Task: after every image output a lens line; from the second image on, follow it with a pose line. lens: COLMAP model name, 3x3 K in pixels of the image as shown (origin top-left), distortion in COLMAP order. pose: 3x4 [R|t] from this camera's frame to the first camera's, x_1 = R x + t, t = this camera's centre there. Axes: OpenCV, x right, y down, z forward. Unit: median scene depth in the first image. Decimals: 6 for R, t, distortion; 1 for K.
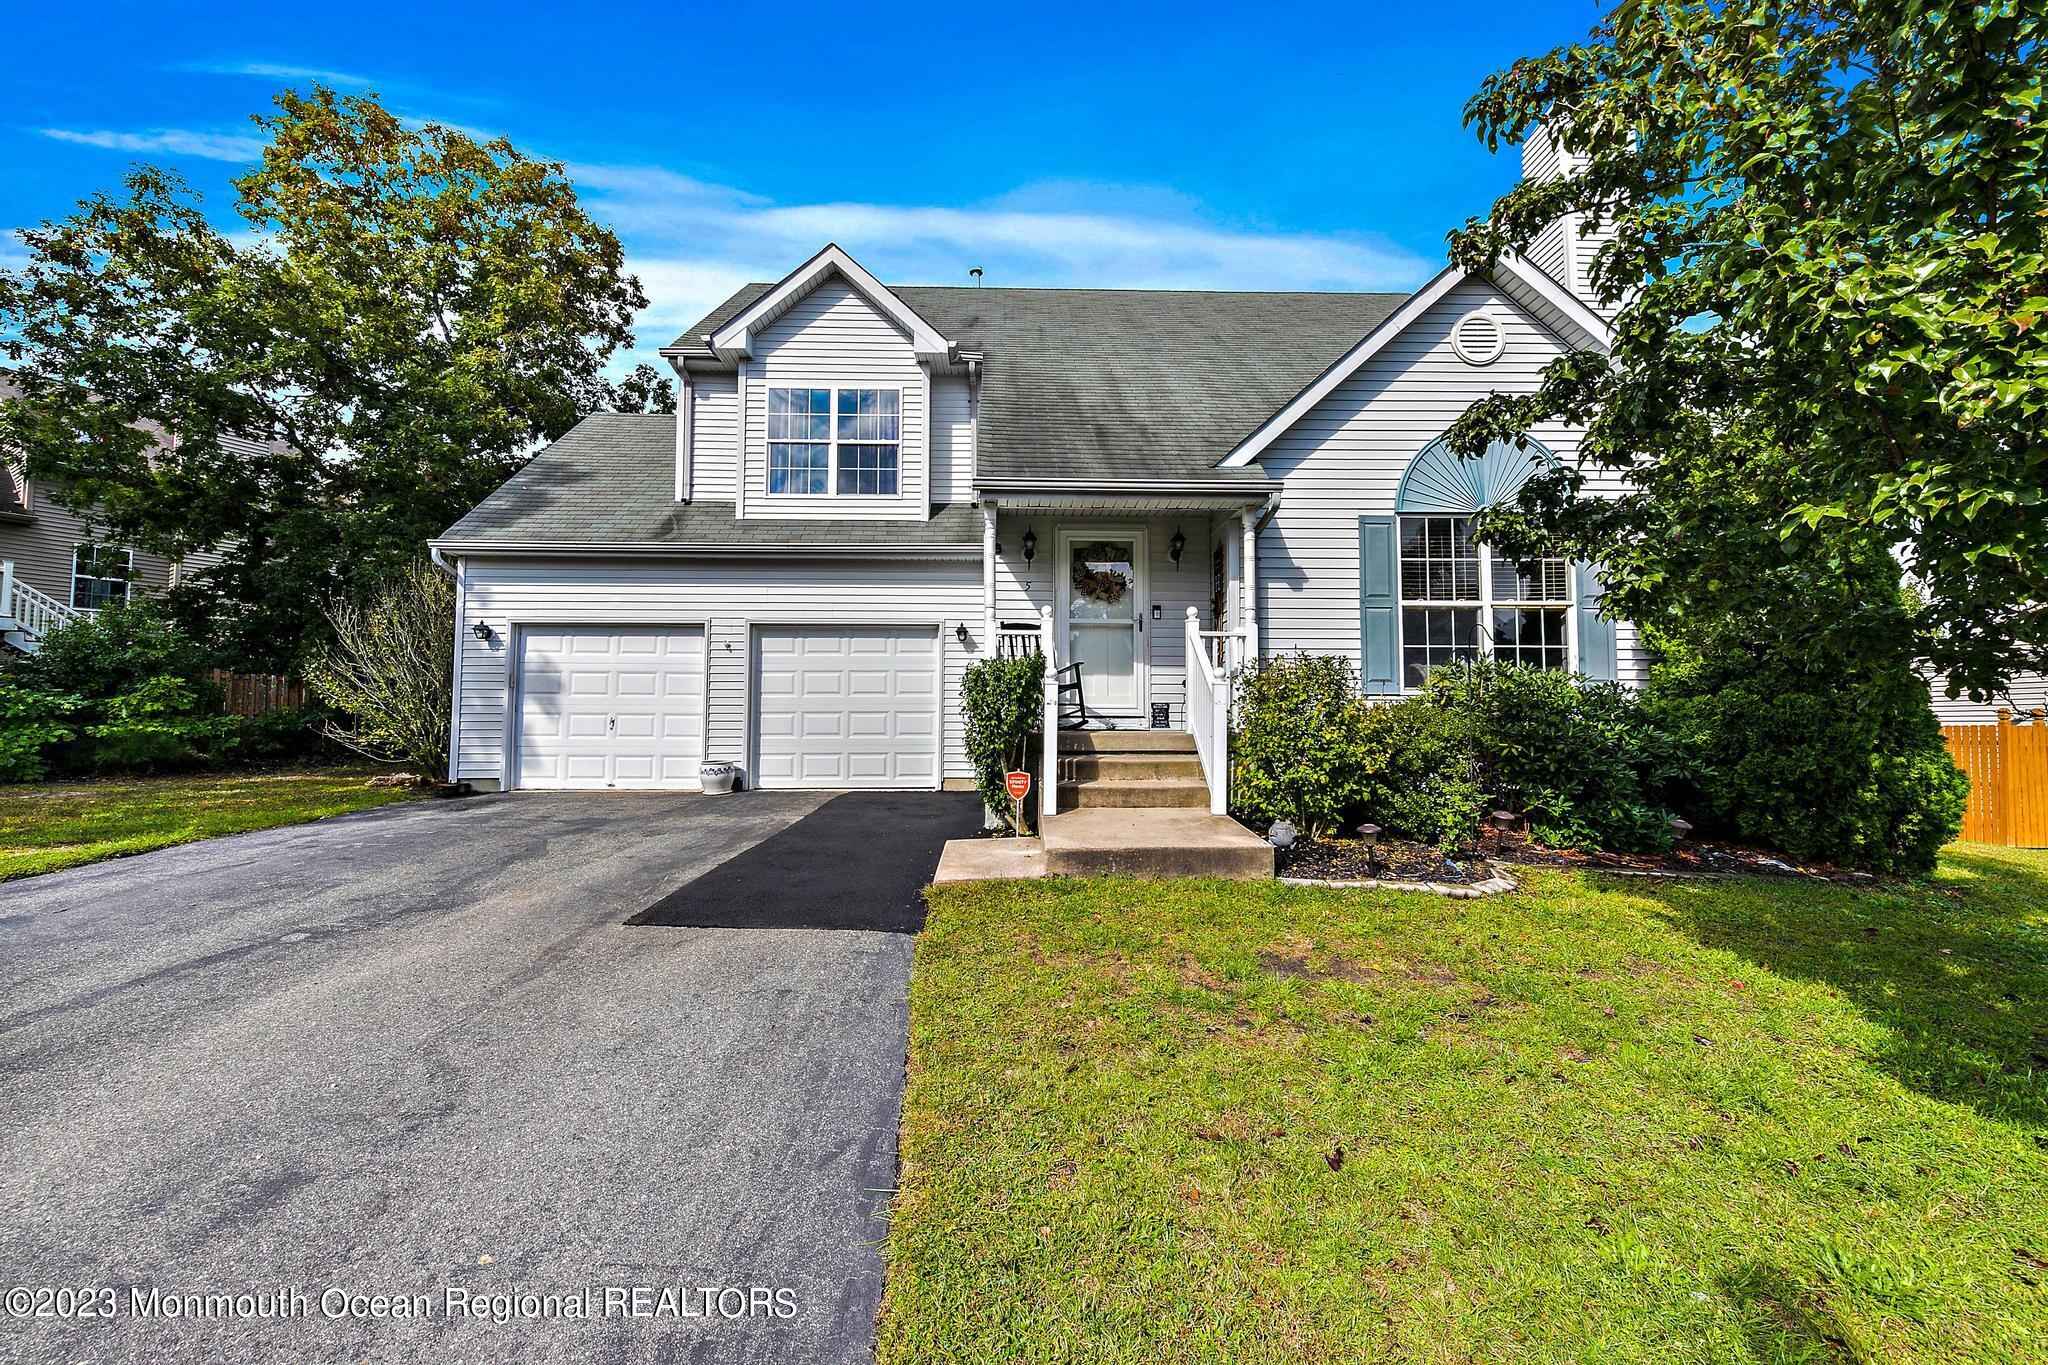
lens RADIAL K [[791.0, 0, 1010.7], [0, 791.0, 673.5], [0, 0, 1]] dist [0.004126, -0.000056]
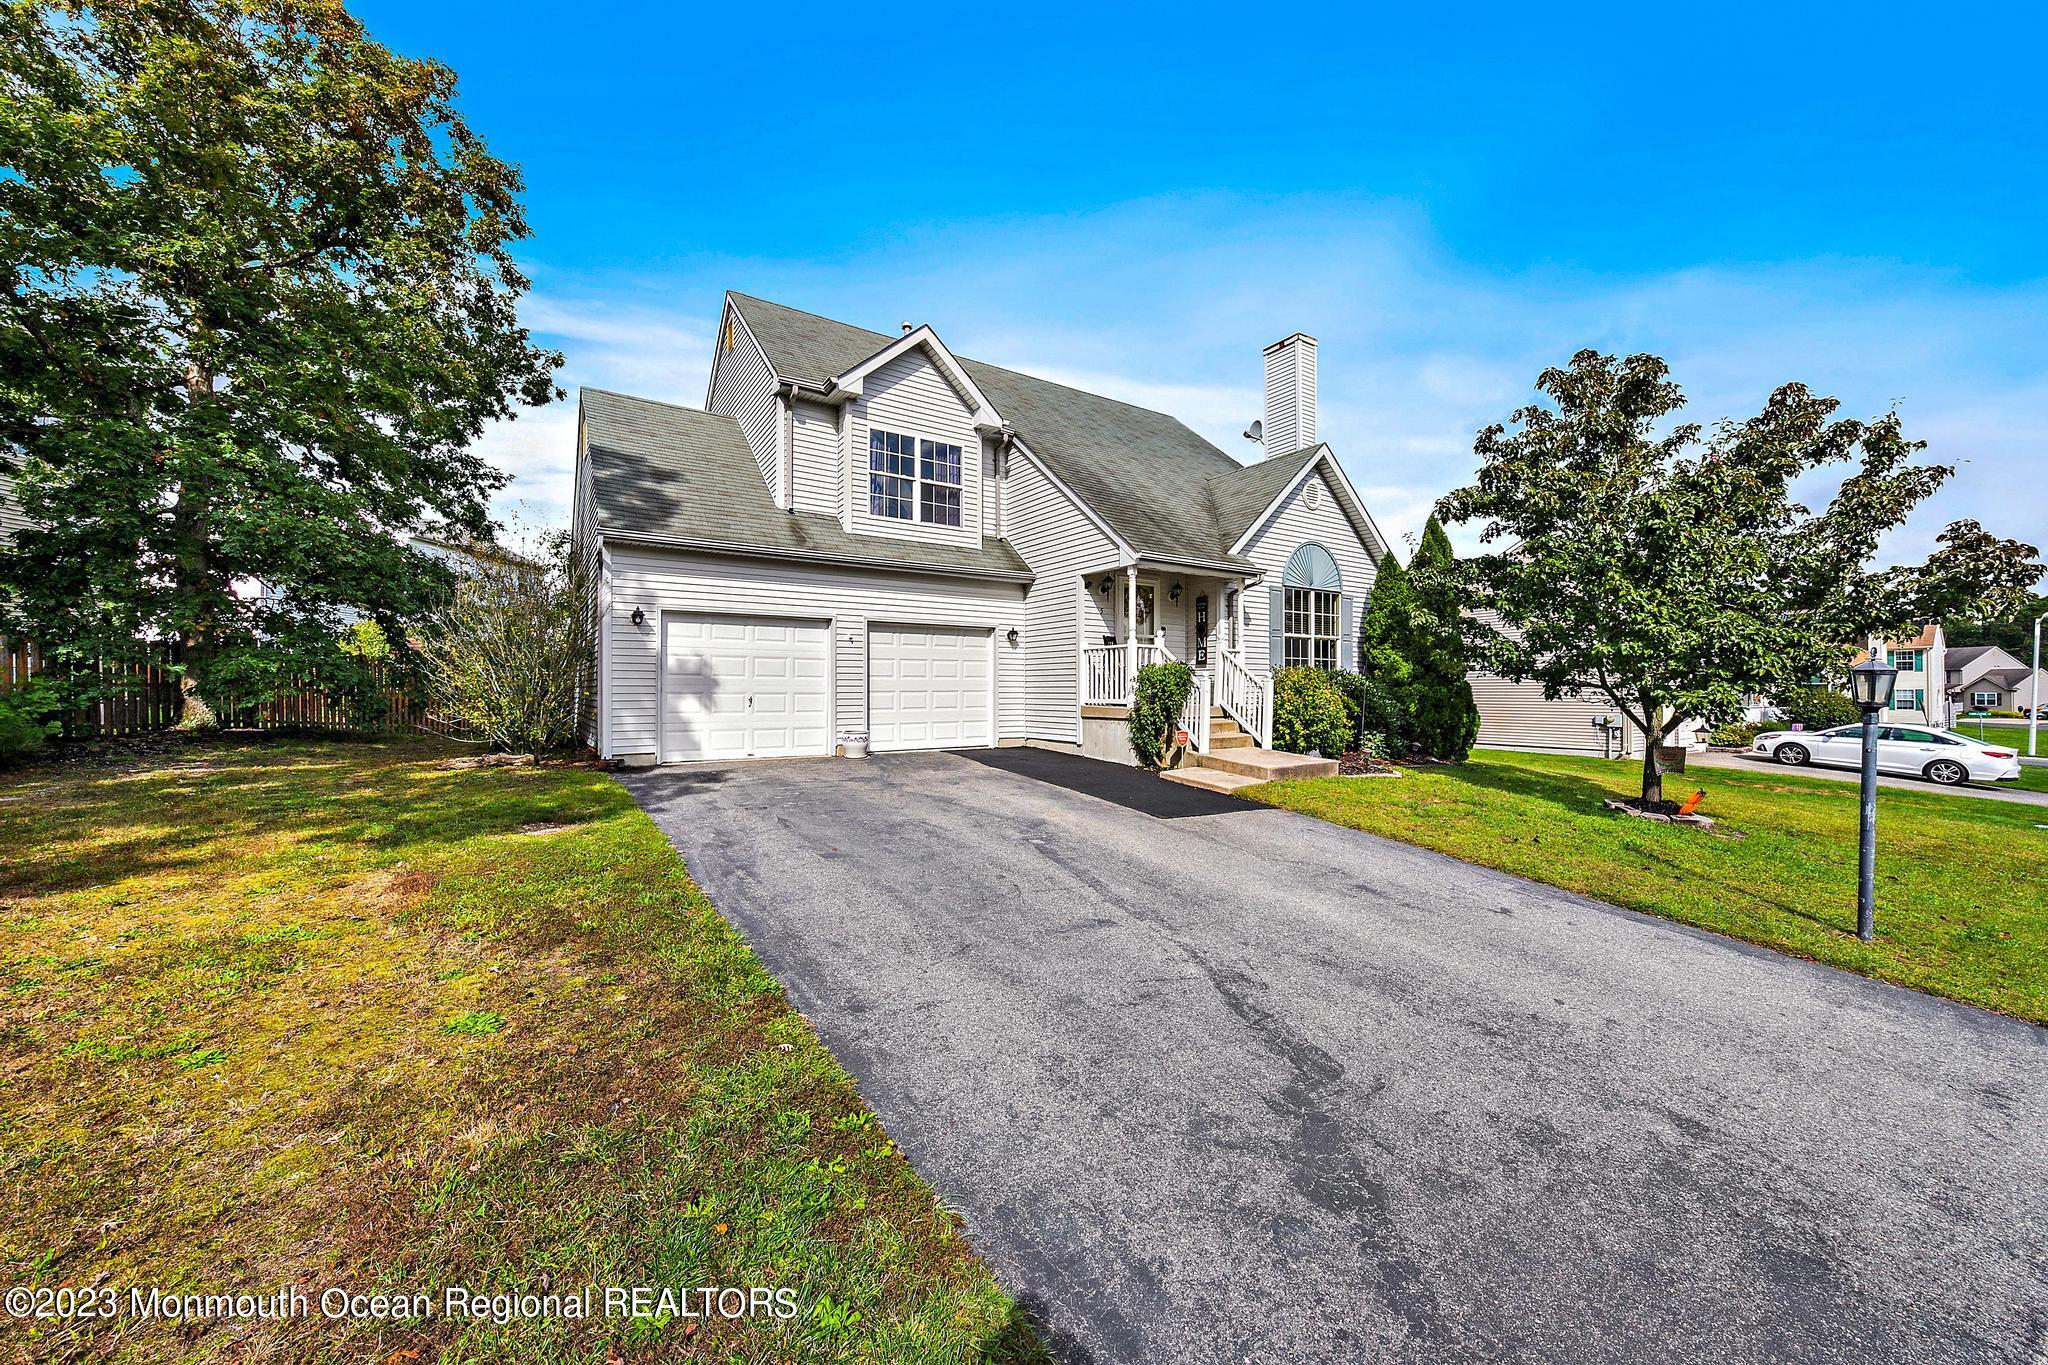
lens RADIAL K [[714.3, 0, 1024.6], [0, 714.3, 672.2], [0, 0, 1]] dist [-0.001077, -0.000099]
pose [[0.855384, 0.012948, 0.517833, -0.683447], [-0.033694, 0.998961, 0.030680, -0.024062], [-0.516898, -0.043691, 0.854931, -0.092256]]
